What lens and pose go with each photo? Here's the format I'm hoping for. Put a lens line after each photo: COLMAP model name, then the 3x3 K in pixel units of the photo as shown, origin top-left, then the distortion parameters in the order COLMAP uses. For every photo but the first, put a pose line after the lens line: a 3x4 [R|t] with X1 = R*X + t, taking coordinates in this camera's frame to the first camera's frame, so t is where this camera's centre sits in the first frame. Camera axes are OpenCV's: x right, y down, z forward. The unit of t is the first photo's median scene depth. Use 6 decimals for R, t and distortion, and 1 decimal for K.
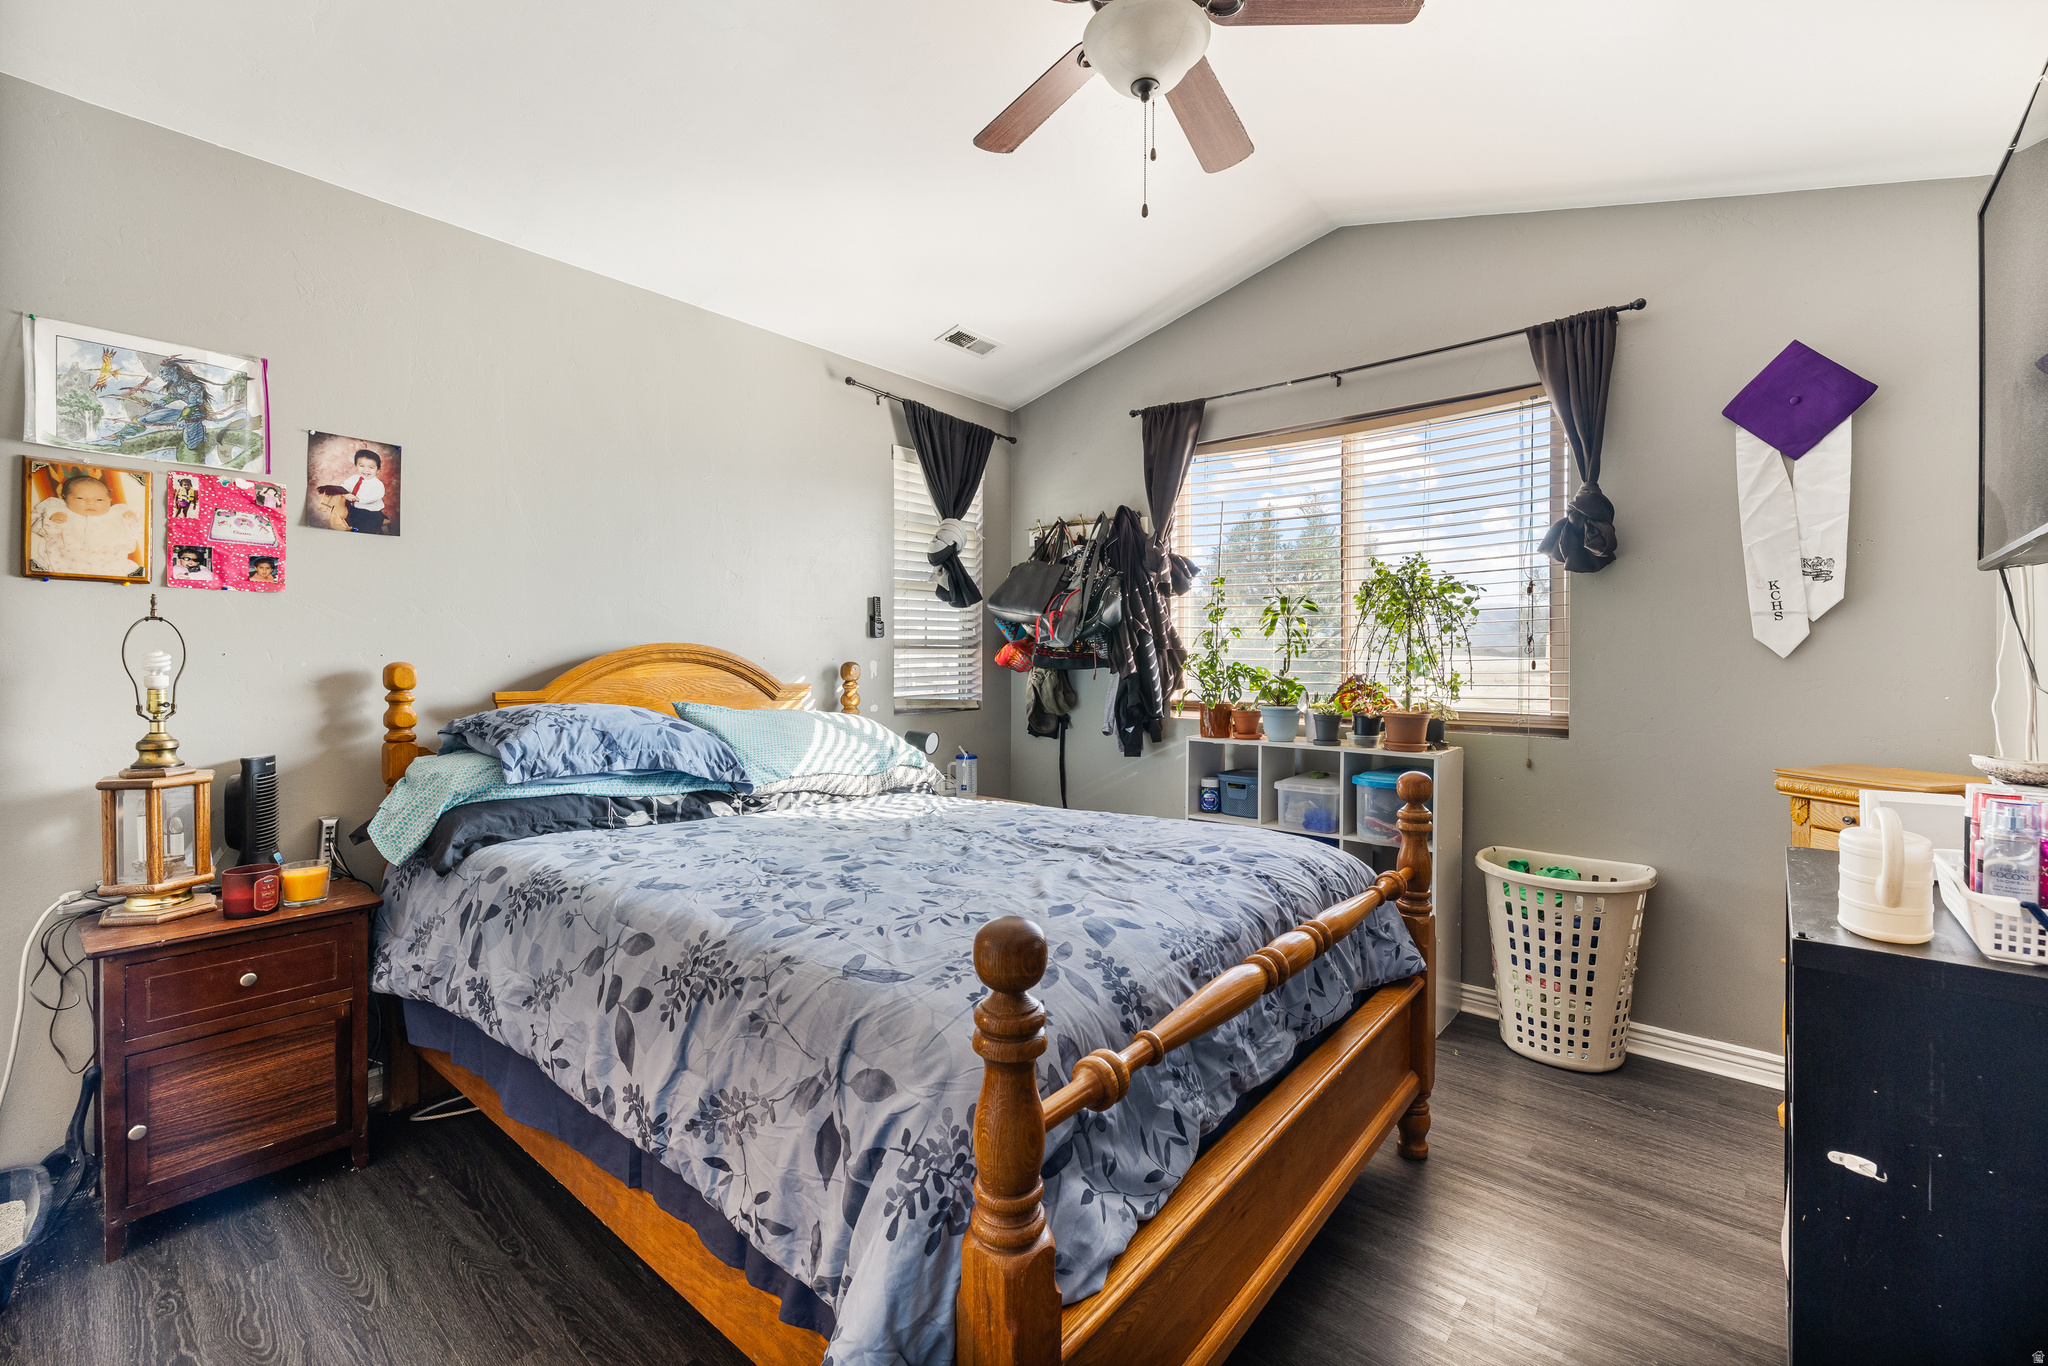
lens RADIAL K [[869.7, 0, 1020.0], [0, 869.7, 671.8], [0, 0, 1]] dist [-0.003866, -0.000026]
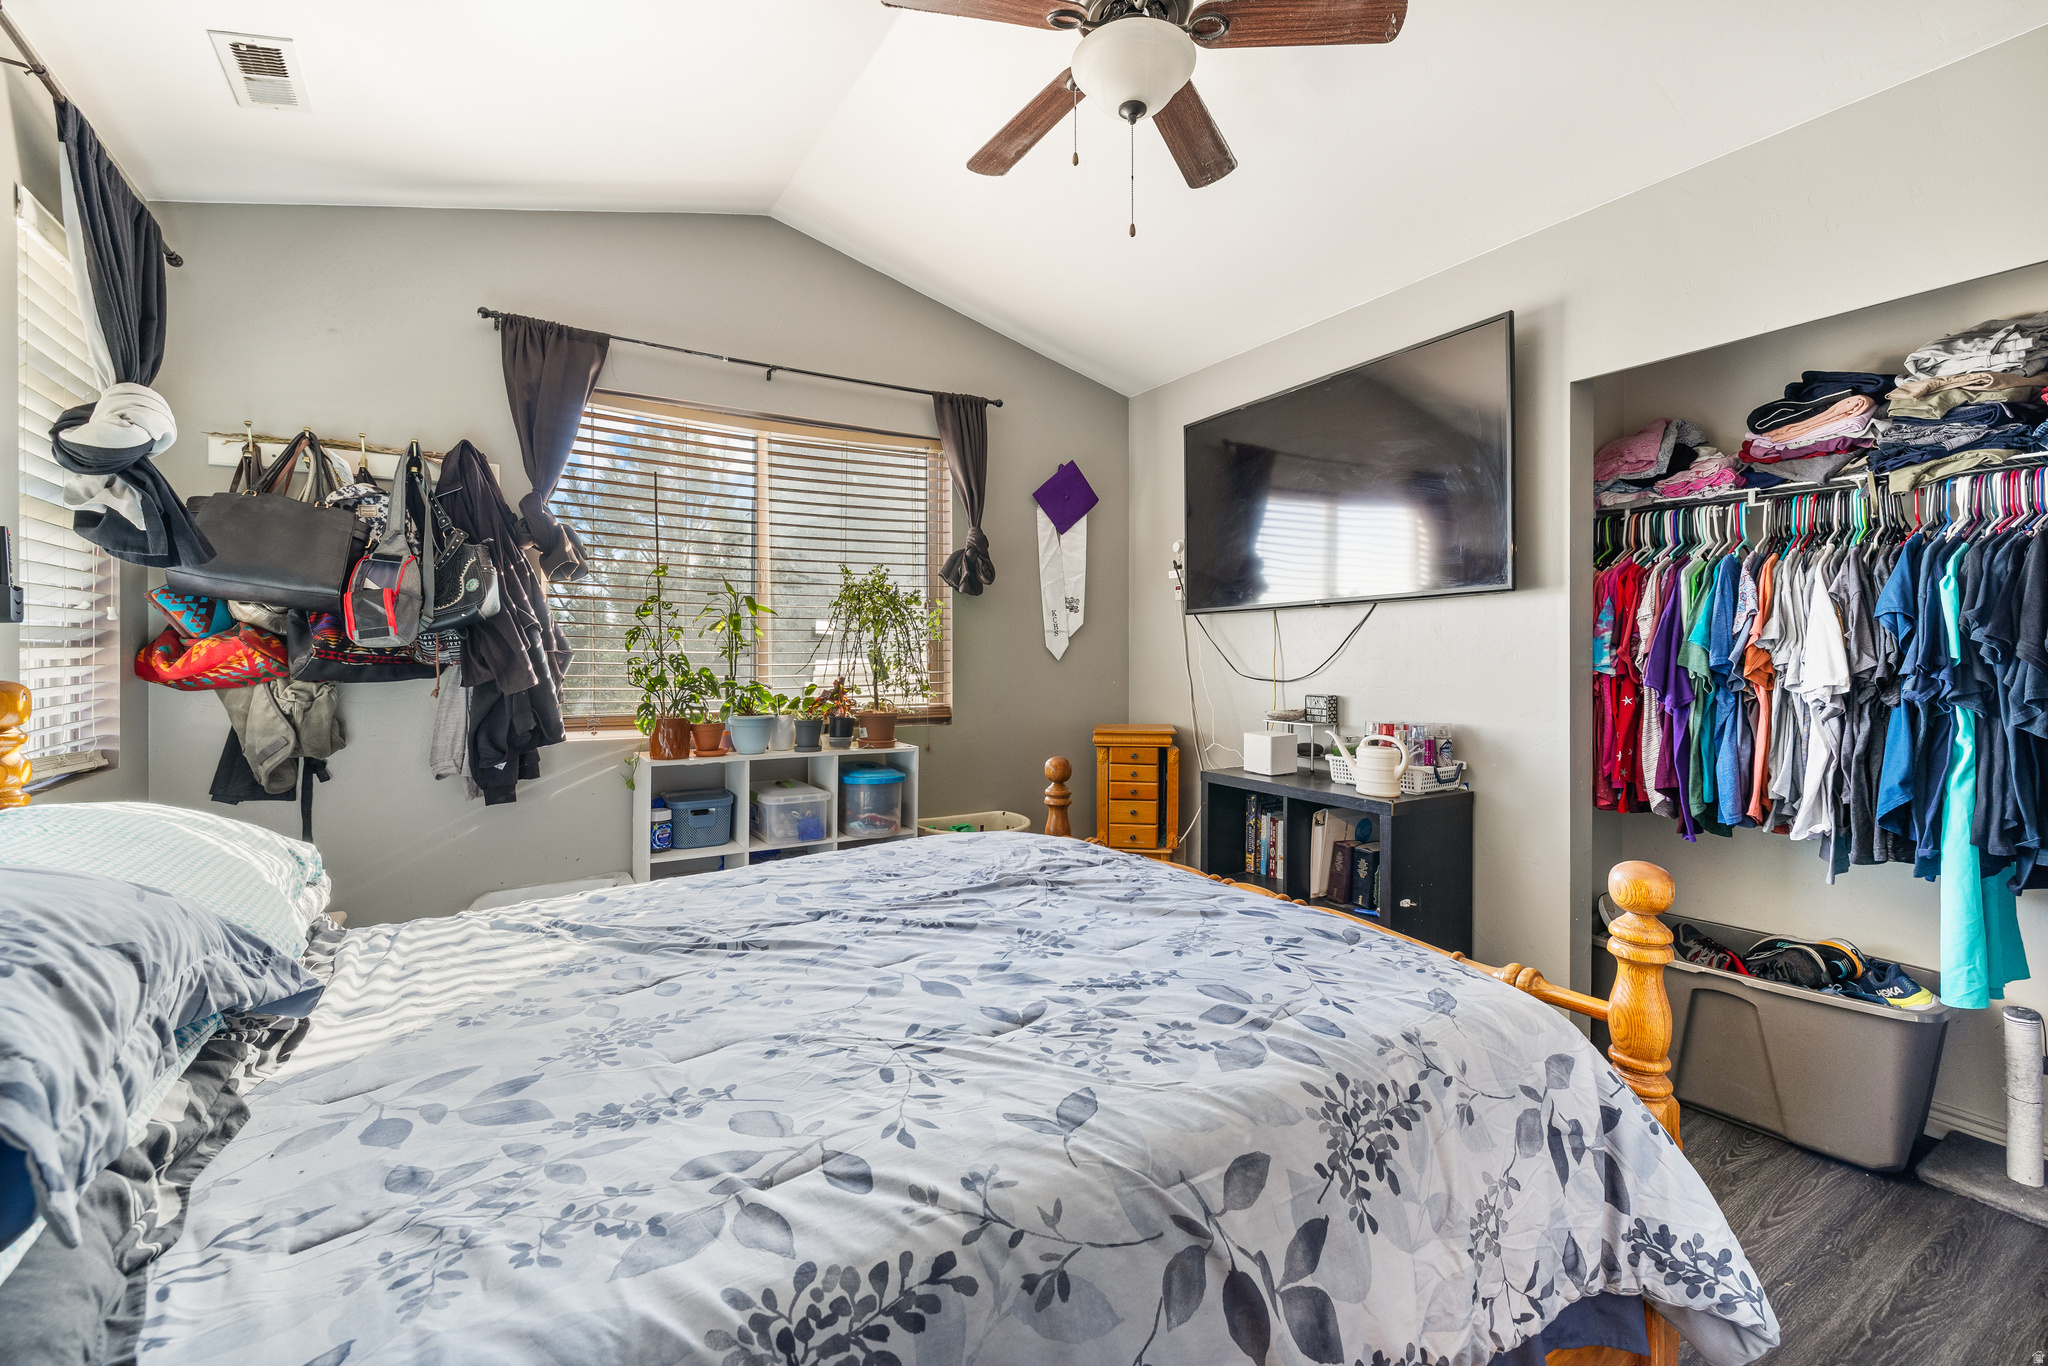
lens RADIAL K [[869.7, 0, 1022.8], [0, 869.7, 666.3], [0, 0, 1]] dist [-0.003866, -0.000026]
pose [[0.299868, -0.014703, 0.953867, -0.539262], [0.013856, 0.999843, 0.011055, -0.019846], [-0.953880, 0.009902, 0.300025, 0.504447]]
